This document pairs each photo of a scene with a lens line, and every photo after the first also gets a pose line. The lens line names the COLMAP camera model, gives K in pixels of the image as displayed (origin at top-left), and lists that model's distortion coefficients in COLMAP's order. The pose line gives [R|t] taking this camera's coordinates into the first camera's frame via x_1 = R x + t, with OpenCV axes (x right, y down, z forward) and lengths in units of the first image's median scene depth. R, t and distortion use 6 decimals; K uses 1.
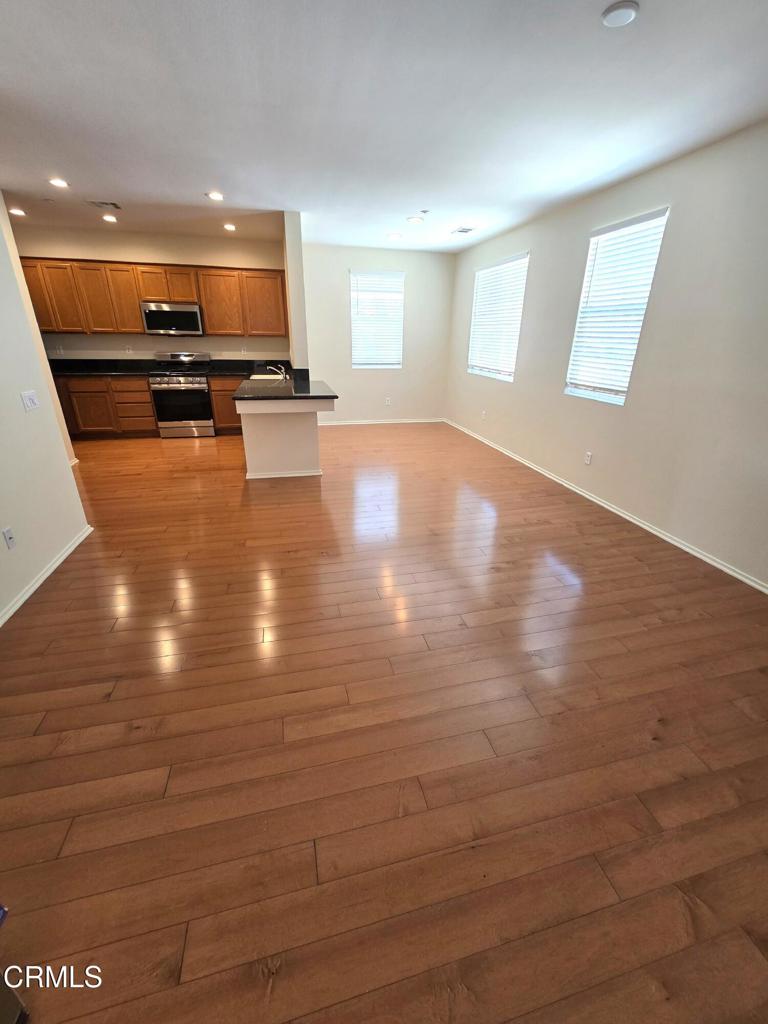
lens RADIAL K [[418.5, 0, 391.2], [0, 418.5, 512.3], [0, 0, 1]] dist [-0.001118, 0.000509]
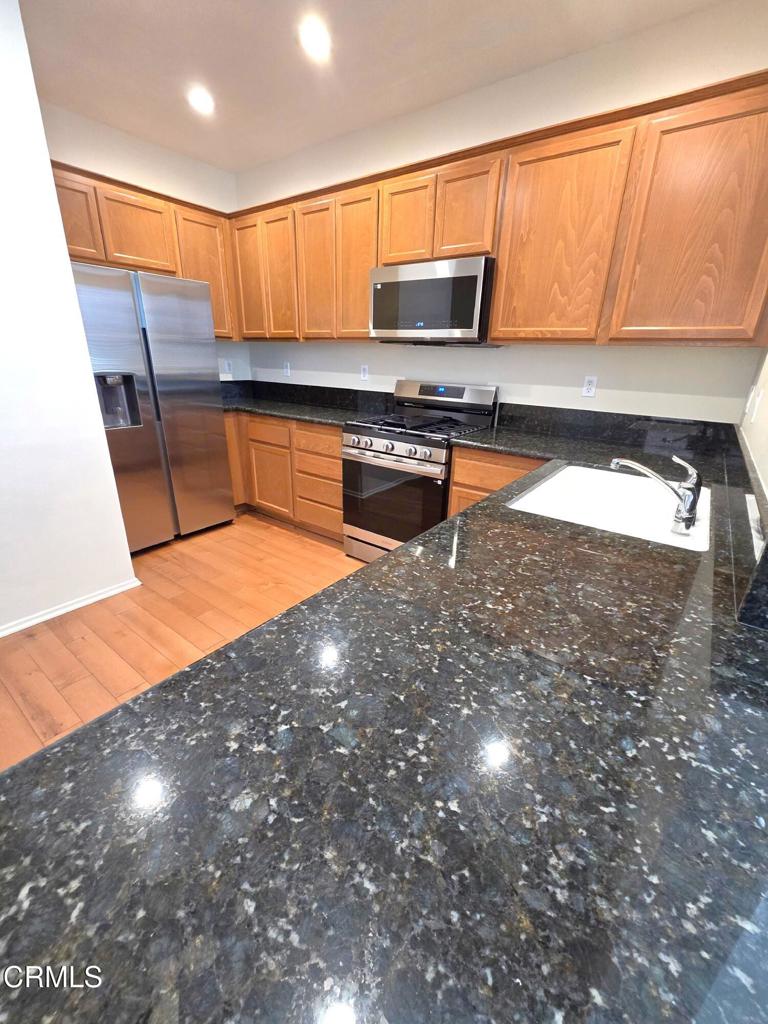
lens RADIAL K [[418.5, 0, 392.2], [0, 418.5, 506.3], [0, 0, 1]] dist [-0.001118, 0.000509]
pose [[0.634437, 0.262752, -0.726947, -0.190975], [-0.315804, 0.946492, 0.066490, -0.286231], [0.705519, 0.187389, 0.683467, 0.725980]]
